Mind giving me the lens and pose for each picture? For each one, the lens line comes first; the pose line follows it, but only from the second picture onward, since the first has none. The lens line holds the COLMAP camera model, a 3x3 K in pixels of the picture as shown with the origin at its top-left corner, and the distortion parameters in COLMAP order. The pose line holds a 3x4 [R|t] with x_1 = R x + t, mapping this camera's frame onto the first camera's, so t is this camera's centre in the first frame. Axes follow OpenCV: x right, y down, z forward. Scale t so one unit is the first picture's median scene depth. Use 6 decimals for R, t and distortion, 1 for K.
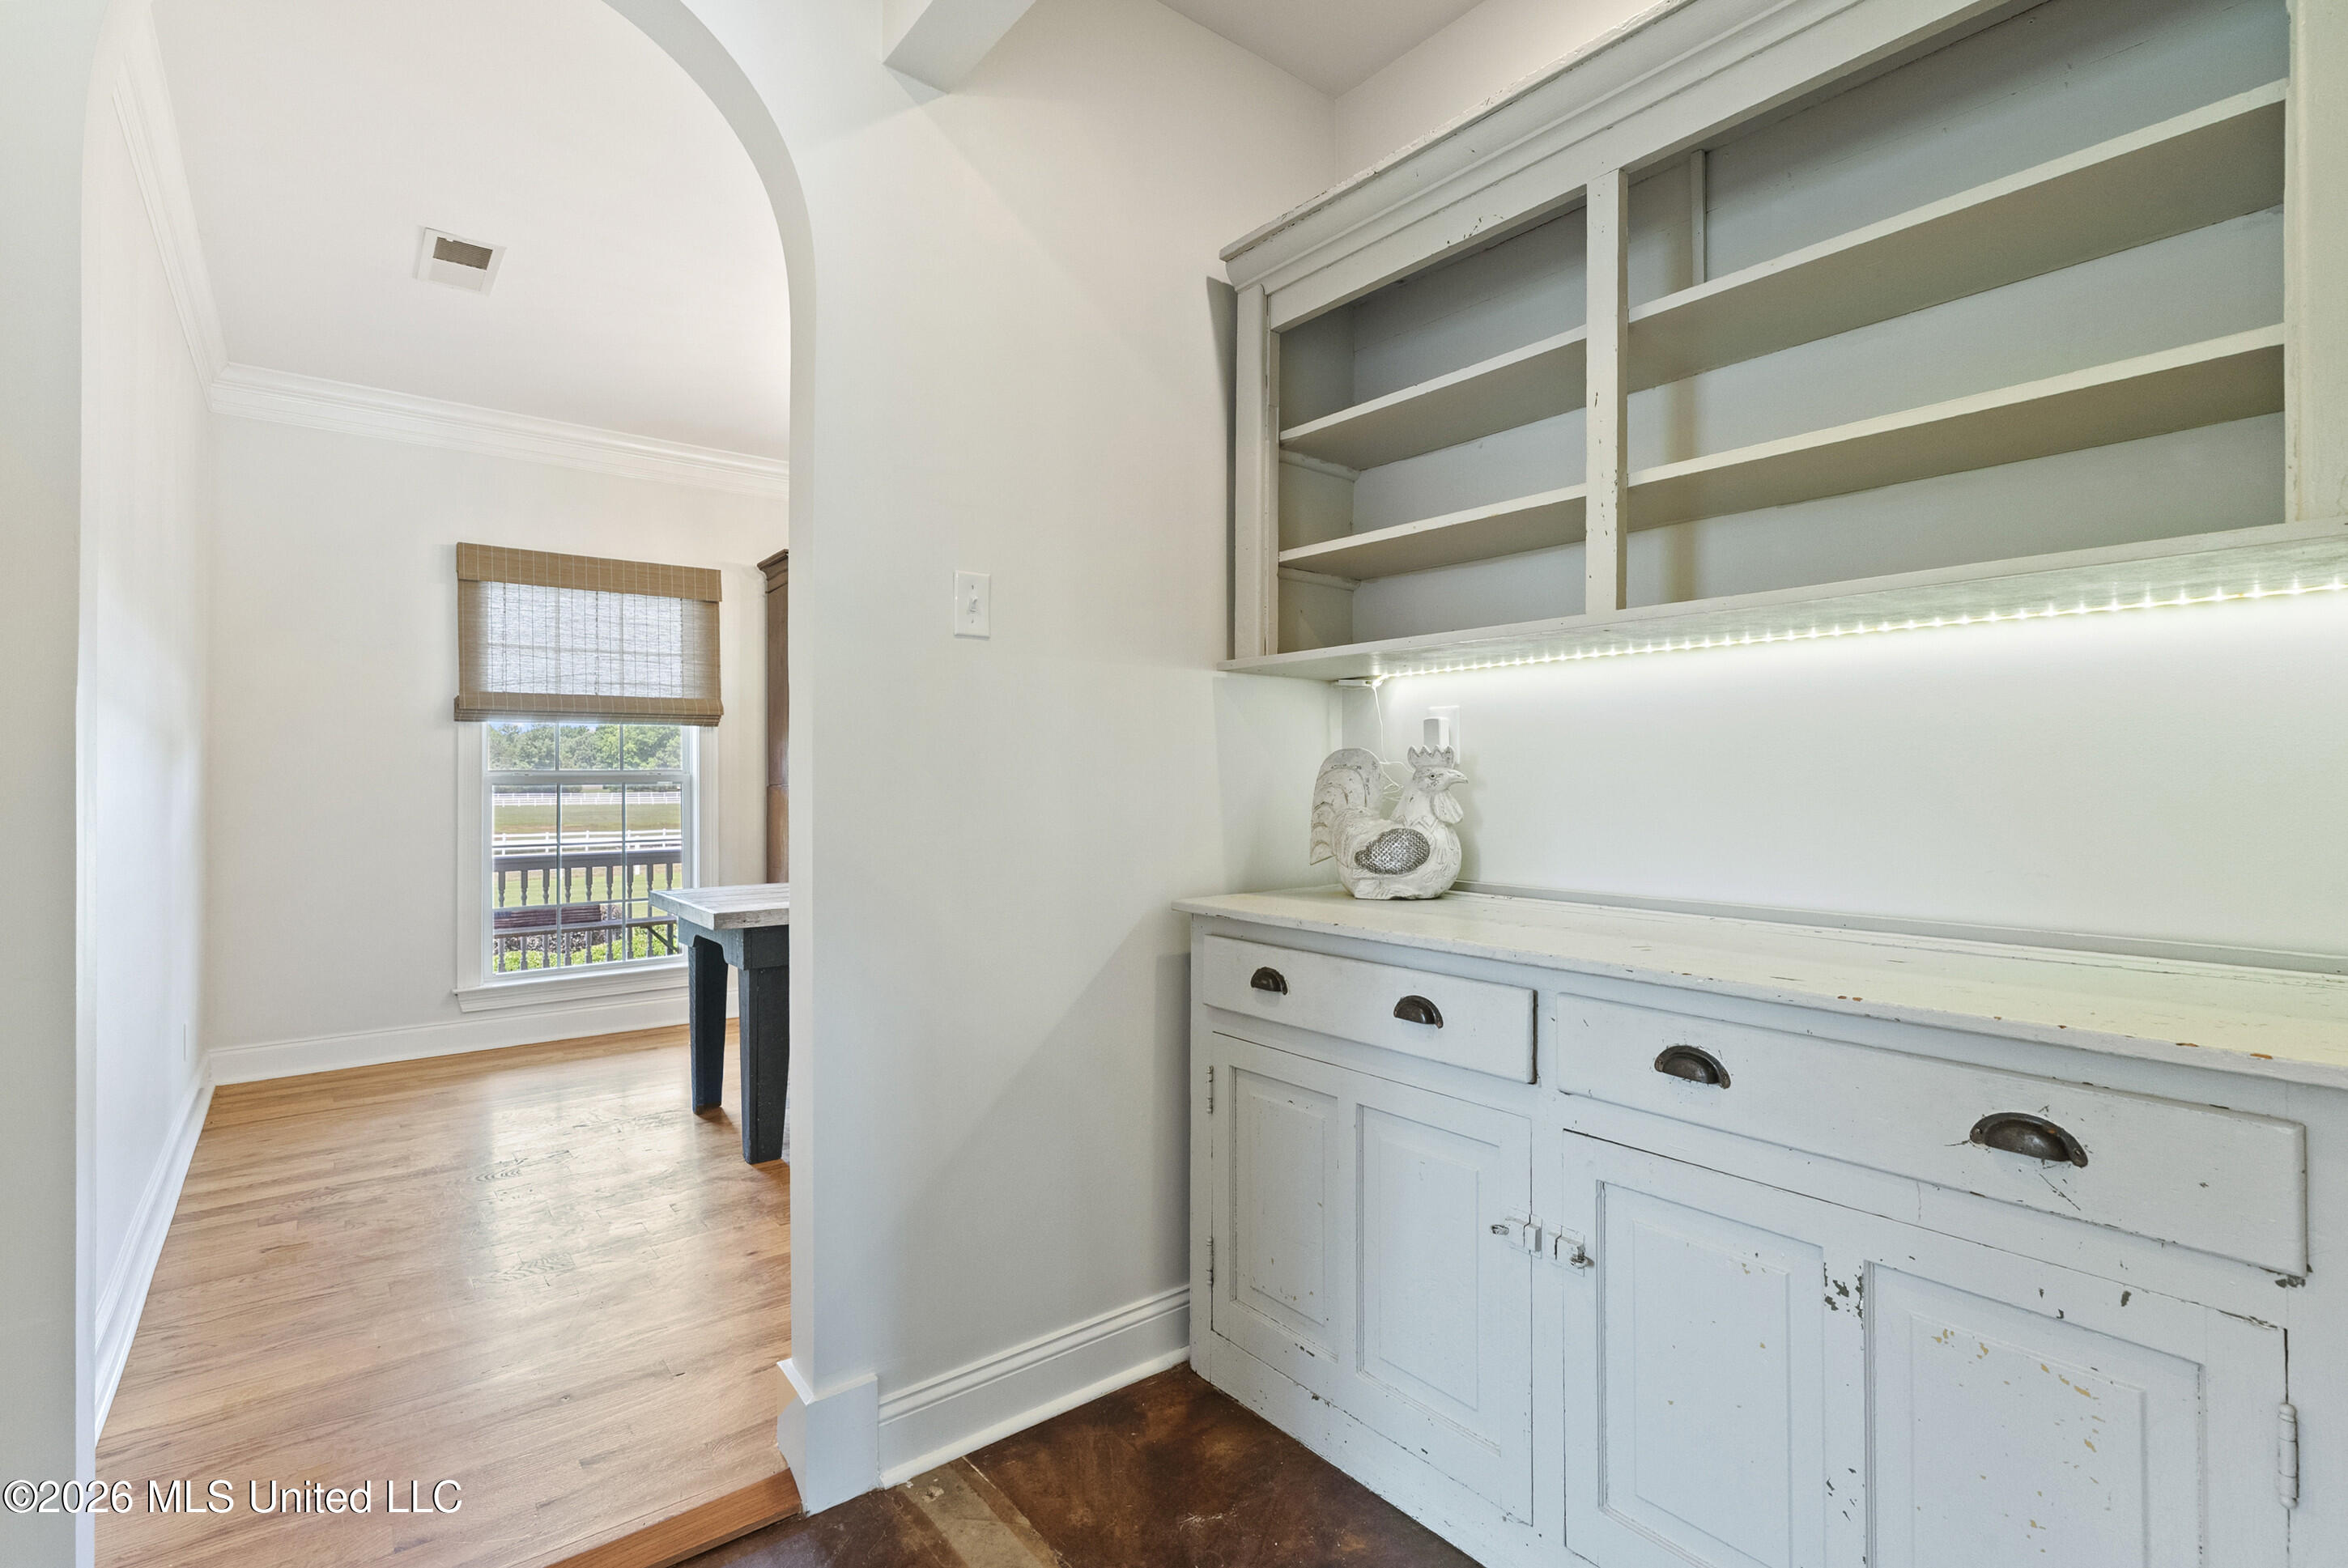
lens RADIAL K [[1067.6, 0, 1165.6], [0, 1067.6, 776.8], [0, 0, 1]] dist [-0.003169, 0.001065]
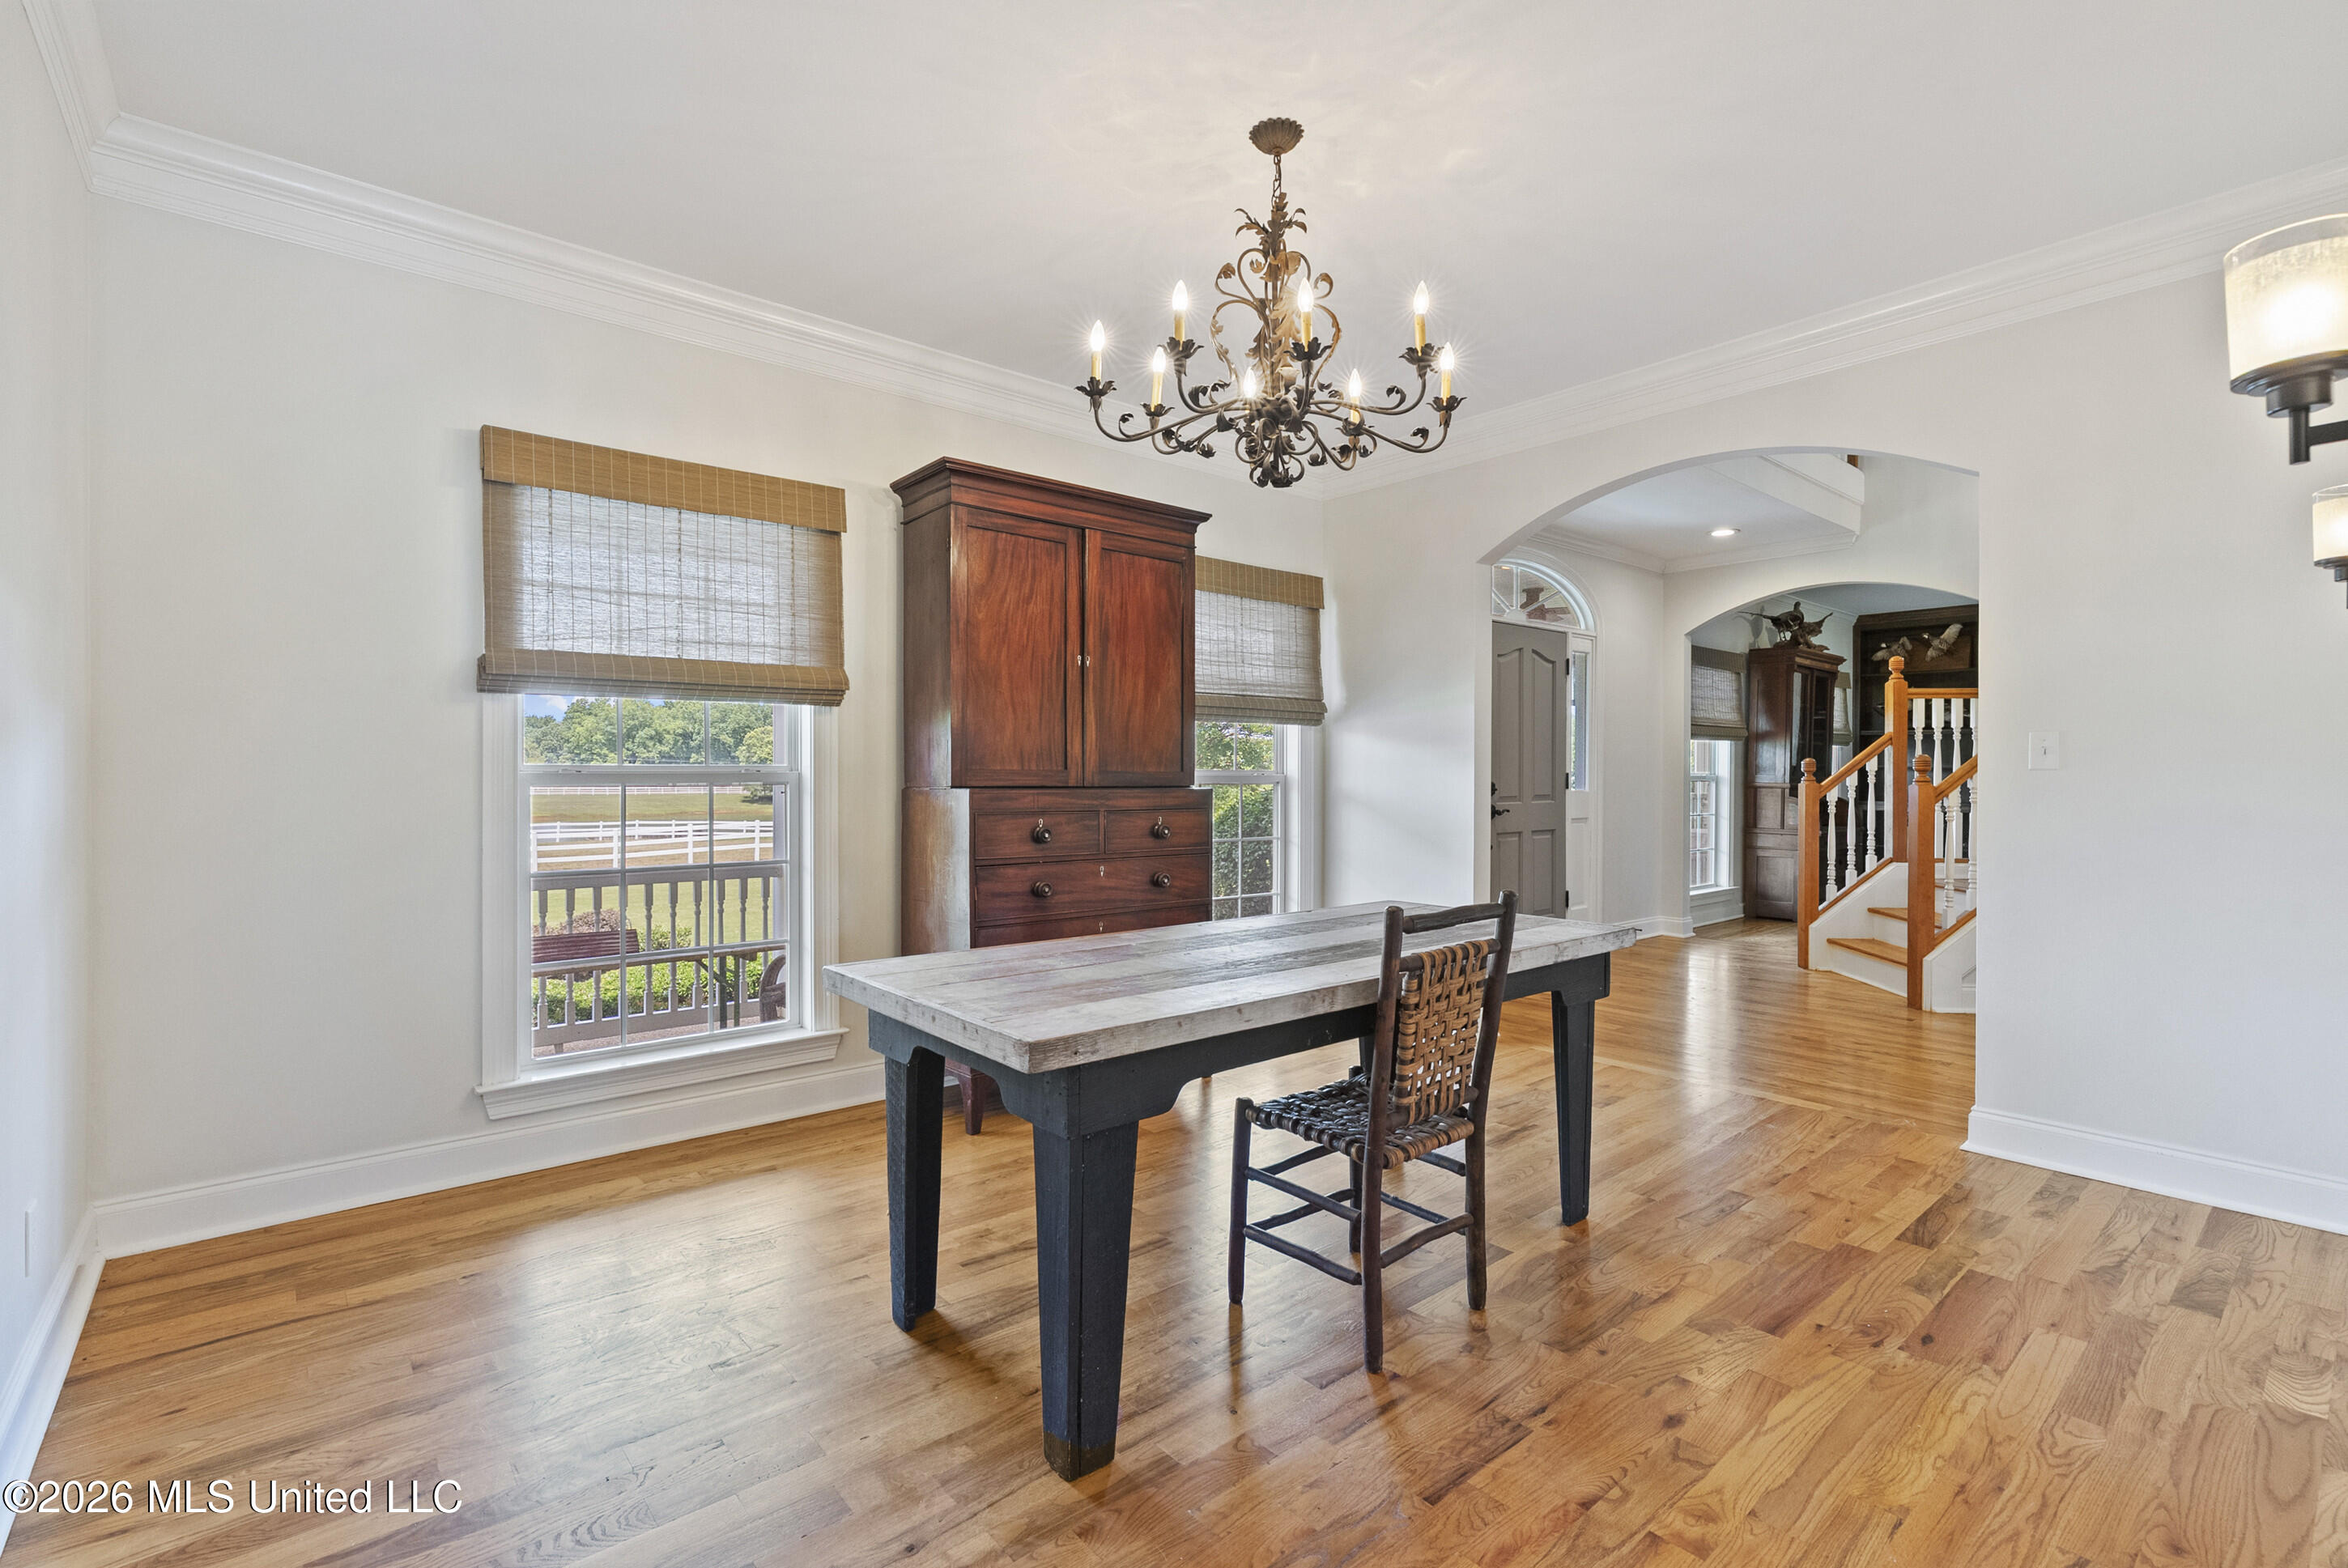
lens RADIAL K [[1067.6, 0, 1183.8], [0, 1067.6, 785.9], [0, 0, 1]] dist [-0.003169, 0.001065]
pose [[0.999379, 0.006706, 0.034605, -0.231859], [-0.007165, 0.999888, 0.013167, -0.004666], [-0.034513, -0.013407, 0.999314, 0.295309]]
